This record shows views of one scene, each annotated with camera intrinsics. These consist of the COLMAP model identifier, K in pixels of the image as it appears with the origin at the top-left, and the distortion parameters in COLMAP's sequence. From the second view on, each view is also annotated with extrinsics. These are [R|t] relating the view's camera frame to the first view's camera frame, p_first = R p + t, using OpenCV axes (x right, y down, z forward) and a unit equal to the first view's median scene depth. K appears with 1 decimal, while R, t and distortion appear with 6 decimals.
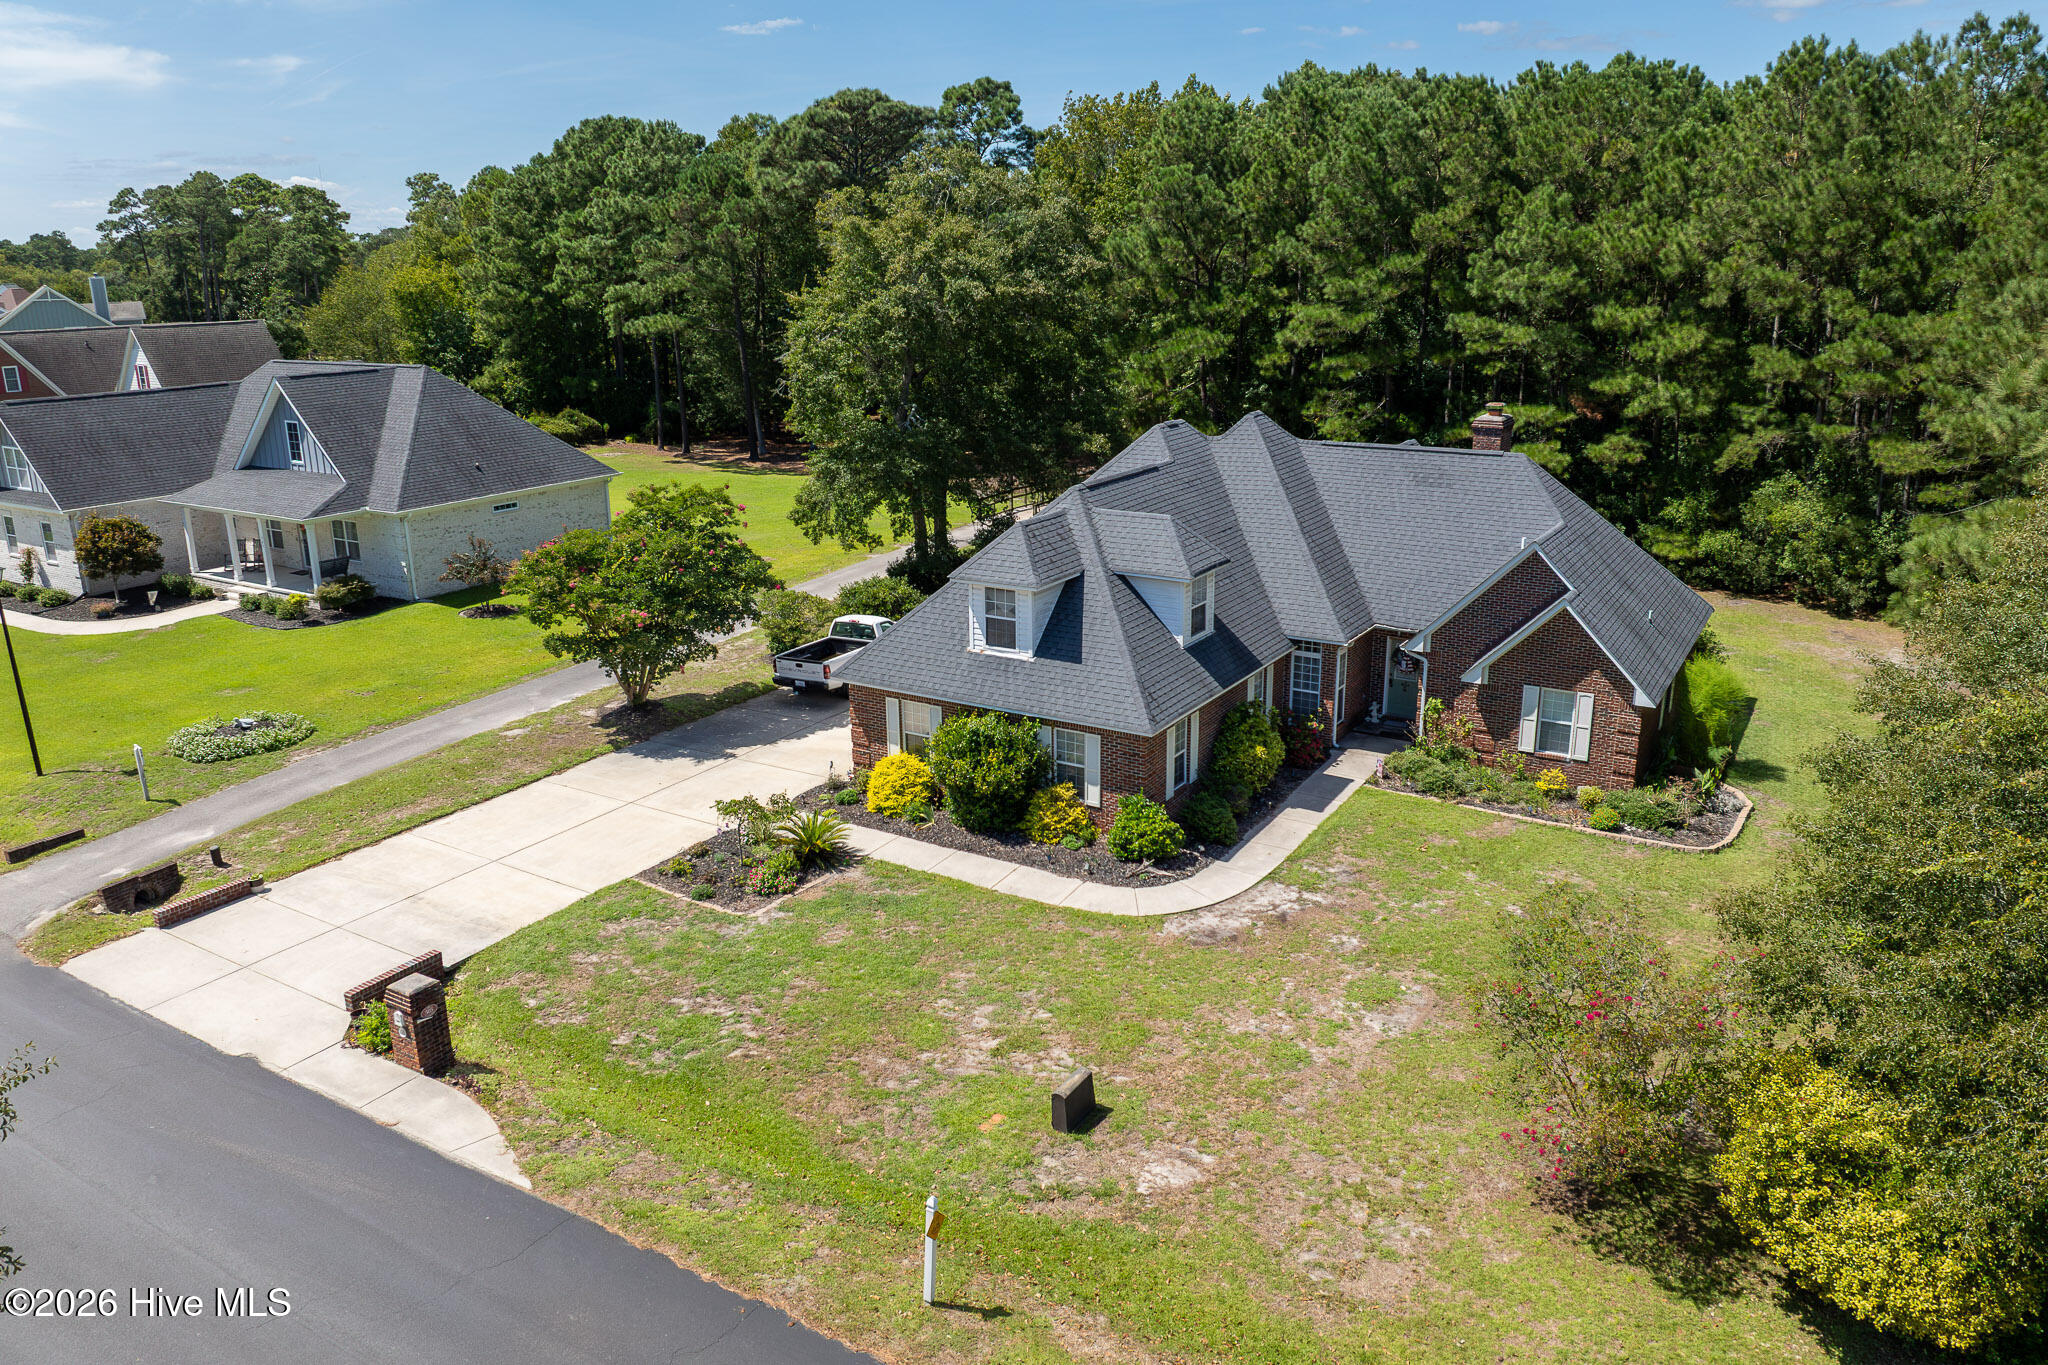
lens RADIAL K [[1446.5, 0, 1030.0], [0, 1446.5, 674.9], [0, 0, 1]] dist [-0.040217, 0.002365]
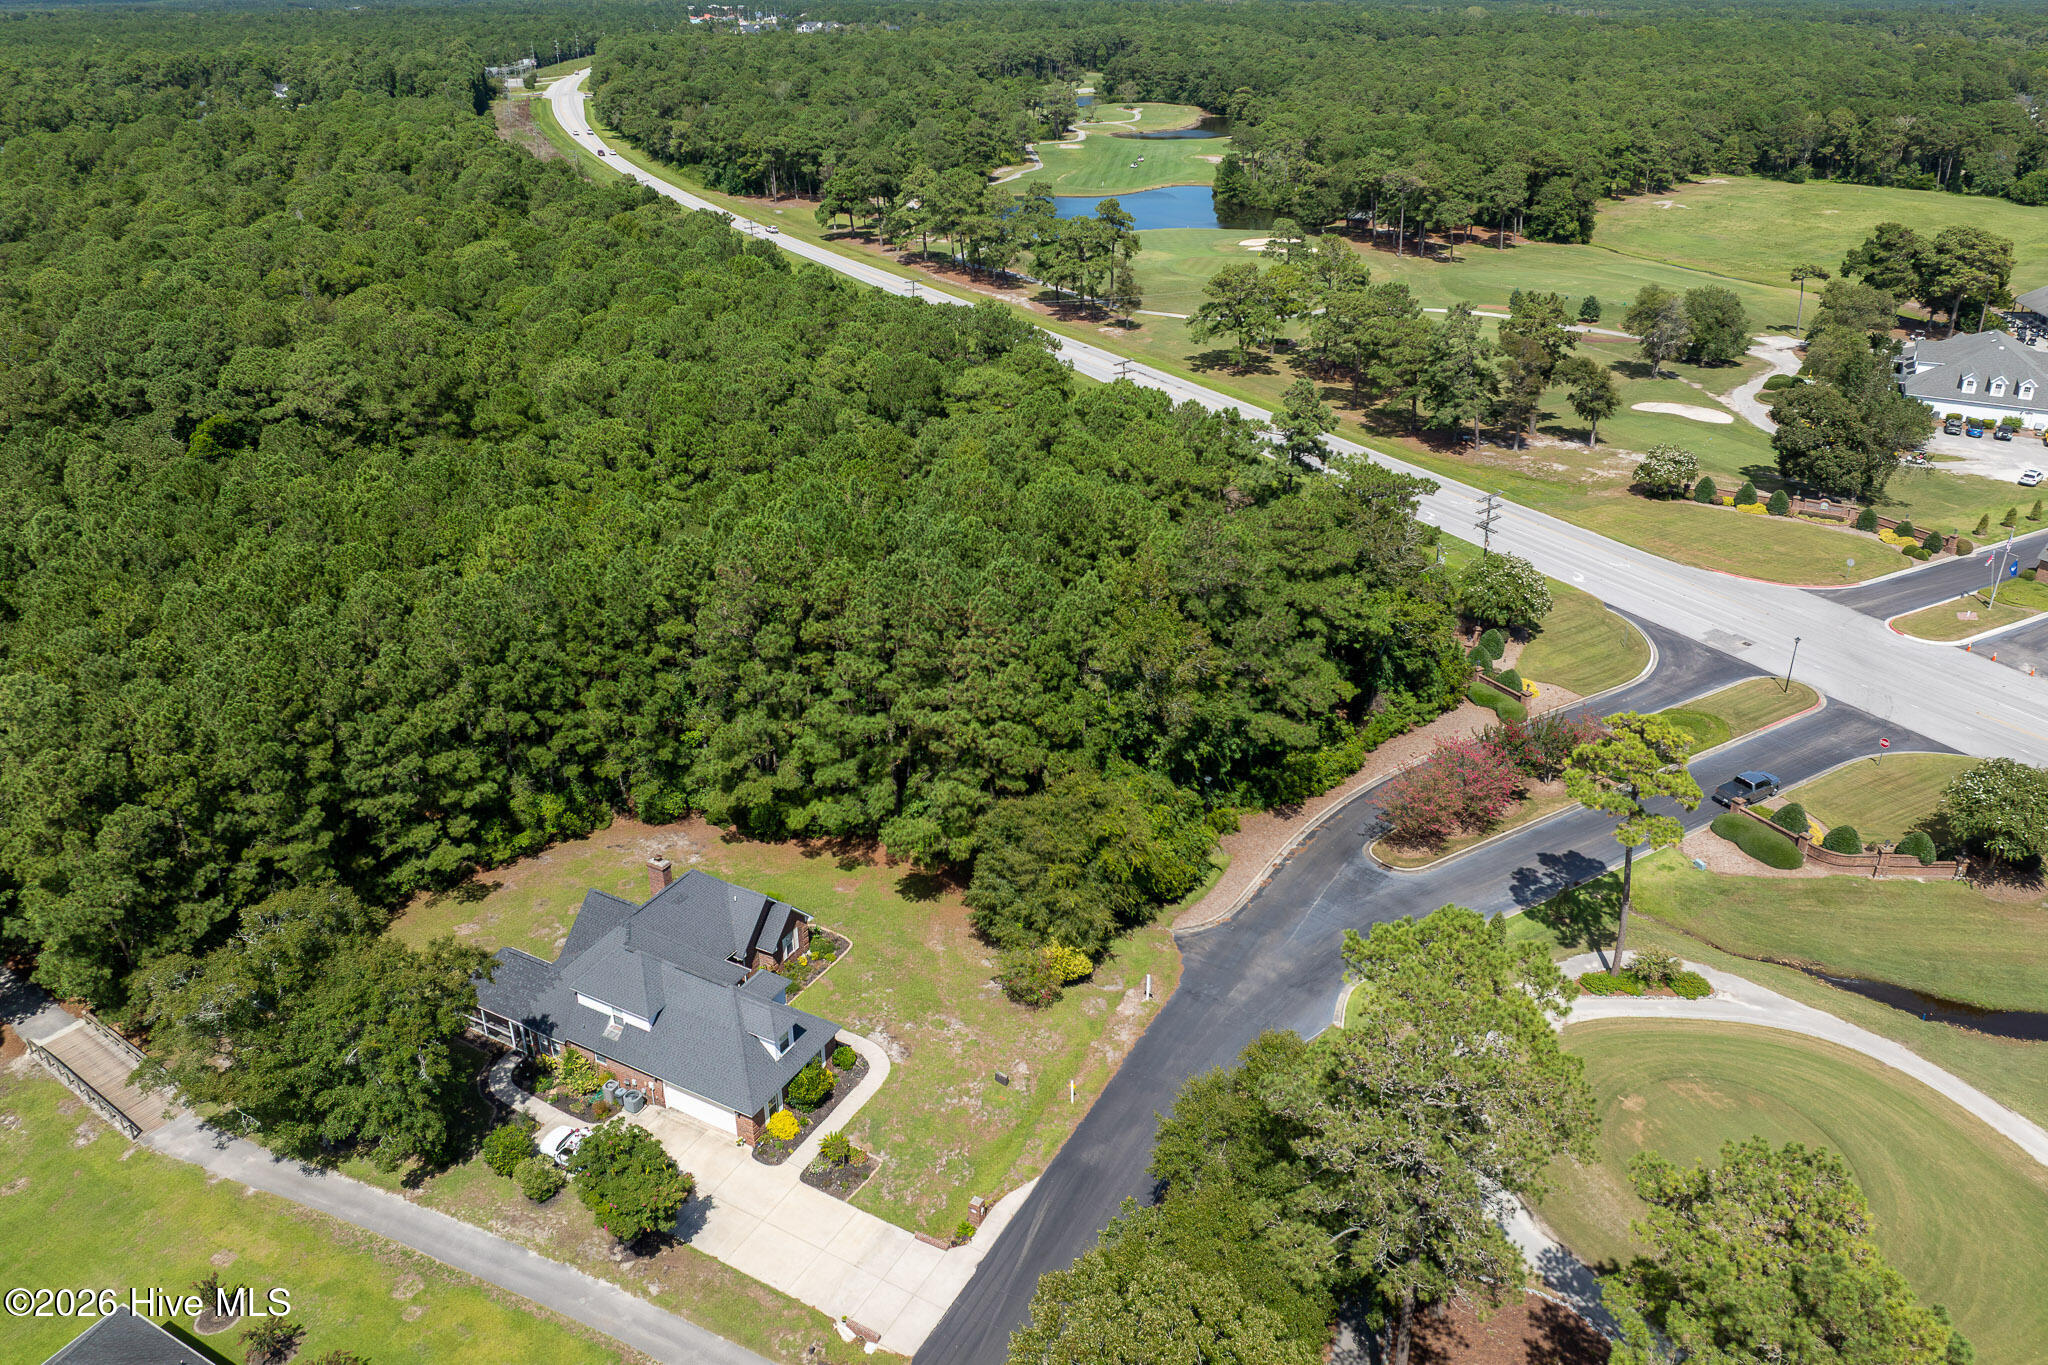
lens RADIAL K [[1442.9, 0, 1030.3], [0, 1442.9, 682.3], [0, 0, 1]] dist [-0.045140, 0.013682]
pose [[-0.047193, -0.434436, 0.899465, -2.006812], [0.283094, 0.857732, 0.429132, -1.517237], [-0.957930, 0.274885, 0.082507, 0.203328]]
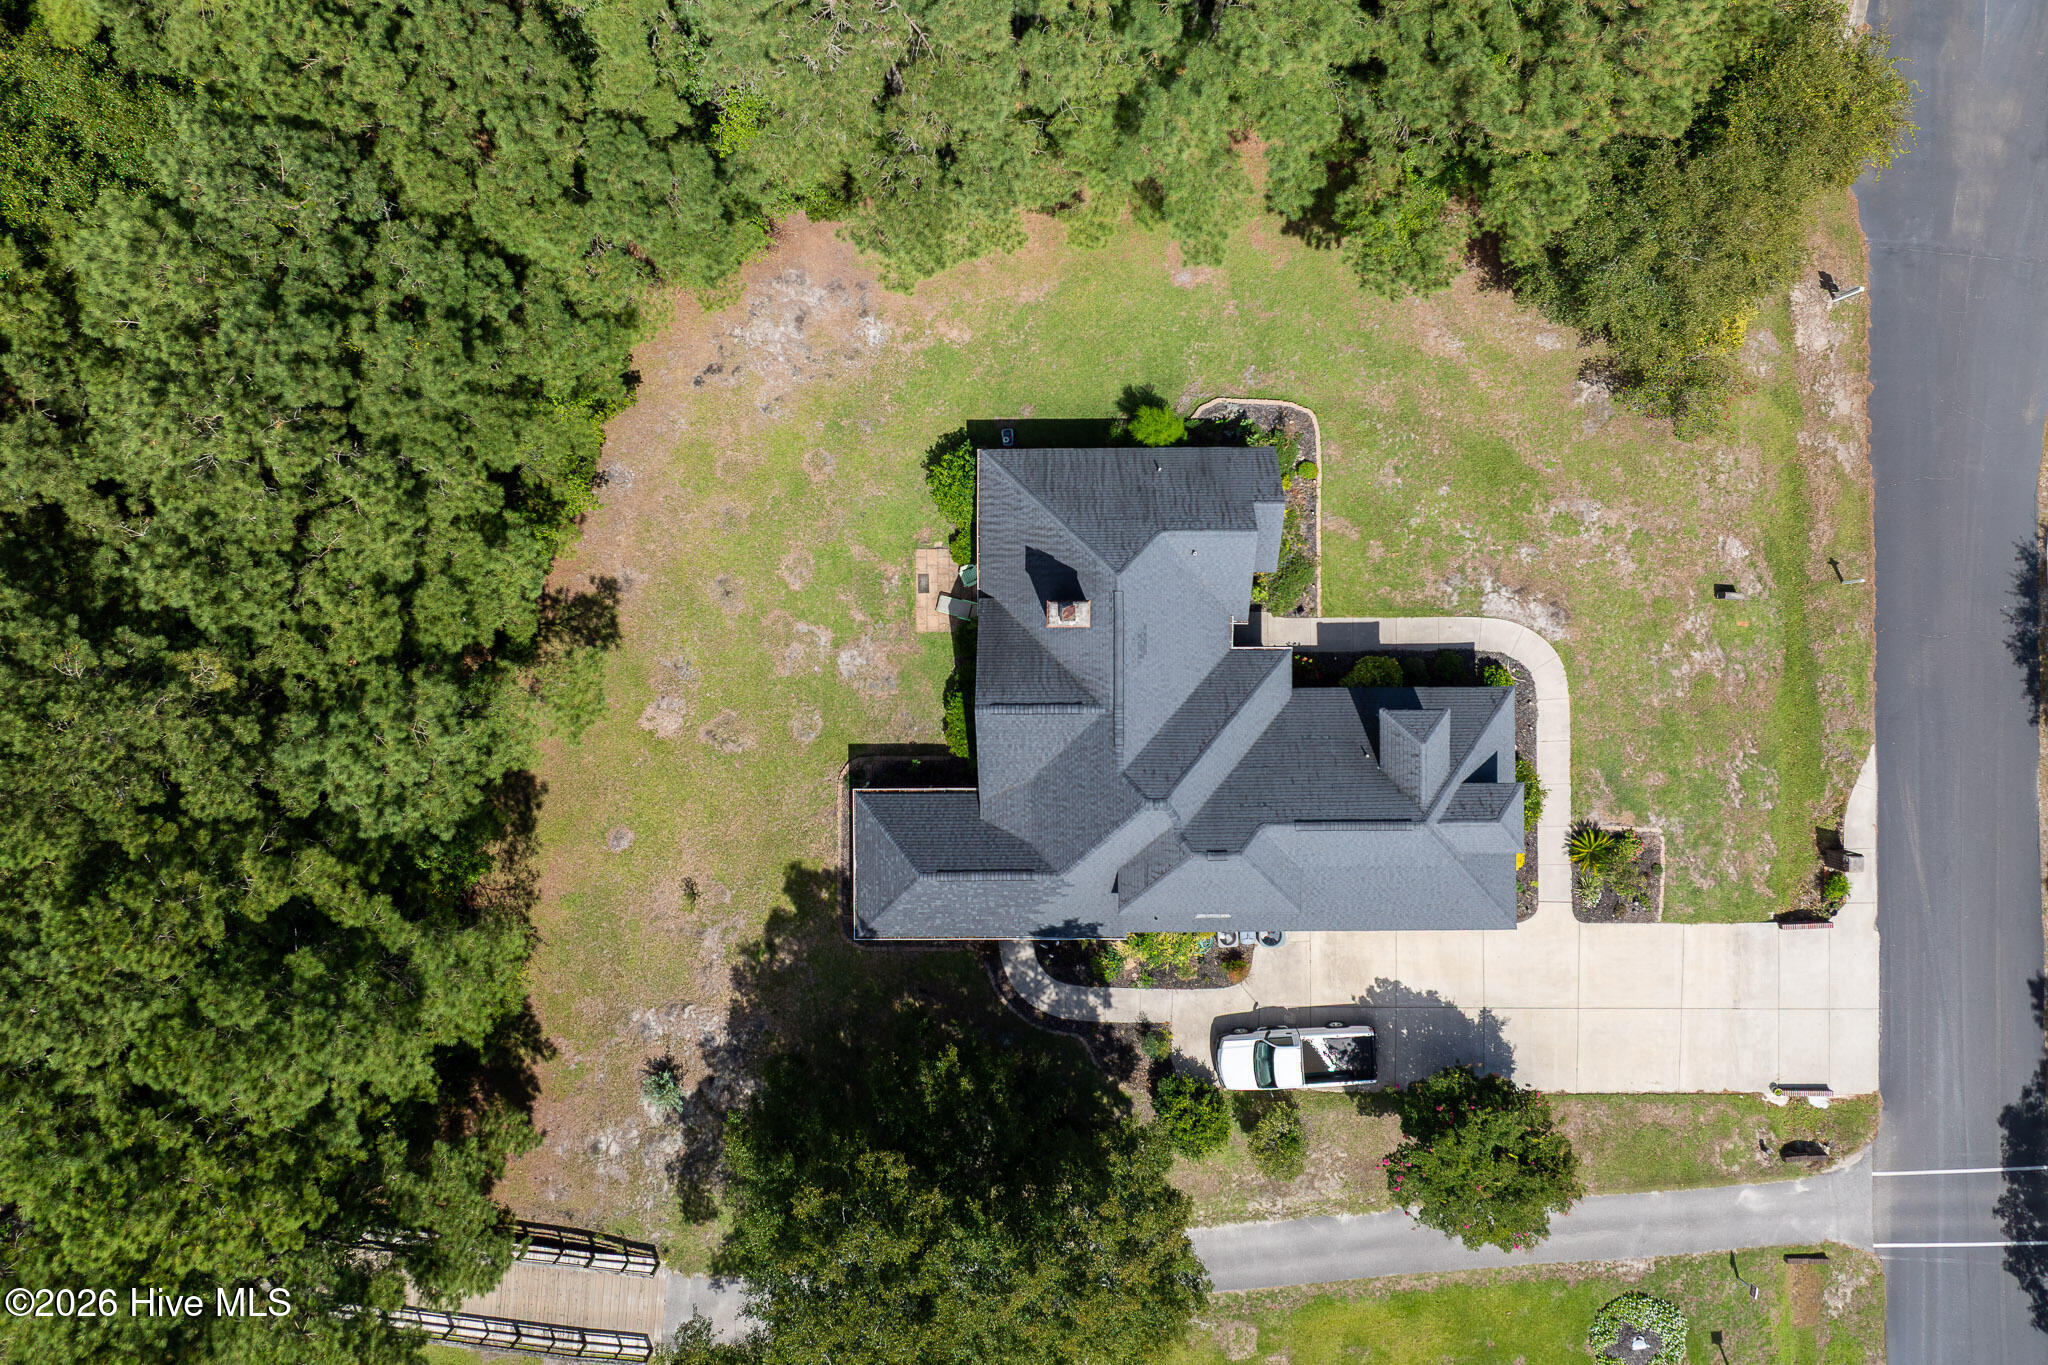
lens RADIAL K [[1445.1, 0, 1020.3], [0, 1445.1, 579.3], [0, 0, 1]] dist [-0.033474, -0.023258]
pose [[-0.522484, -0.851811, 0.037799, 0.397168], [0.262958, -0.118806, 0.957465, -1.577175], [-0.811088, 0.510199, 0.286065, 0.843774]]
